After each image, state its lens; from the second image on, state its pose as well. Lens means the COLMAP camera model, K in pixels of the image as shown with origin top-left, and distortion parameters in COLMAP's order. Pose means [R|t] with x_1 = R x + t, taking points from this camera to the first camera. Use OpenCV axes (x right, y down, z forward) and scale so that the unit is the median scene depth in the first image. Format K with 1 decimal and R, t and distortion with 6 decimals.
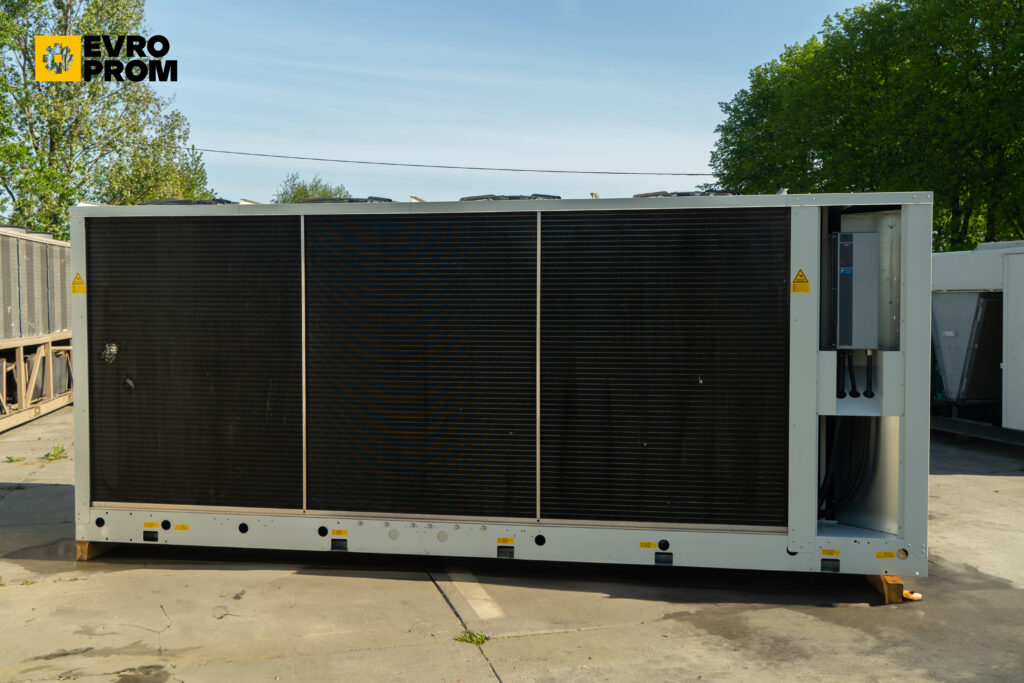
lens RADIAL K [[929.5, 0, 511.3], [0, 929.5, 340.8], [0, 0, 1]] dist [-0.019308, 0.000000]
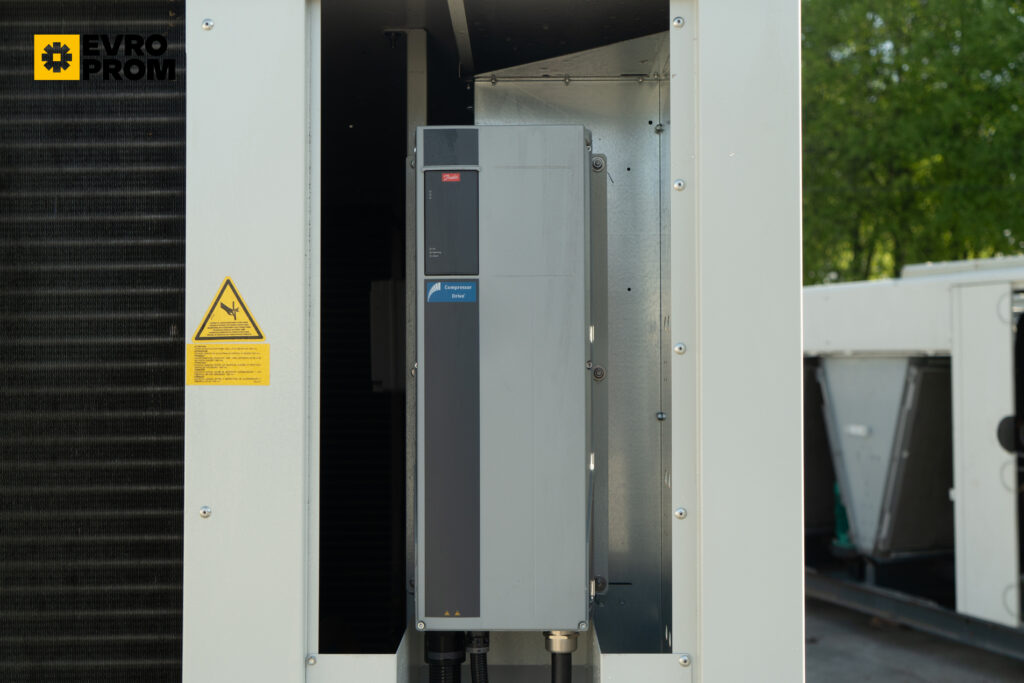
lens RADIAL K [[1148.0, 0, 512.5], [0, 1148.0, 341.0], [0, 0, 1]] dist [-0.044188, 0.000000]
pose [[0.988144, 0.005865, 0.153419, 0.168873], [0.002776, 0.998424, -0.056045, -0.023930], [-0.153506, 0.055807, 0.986571, 0.365230]]
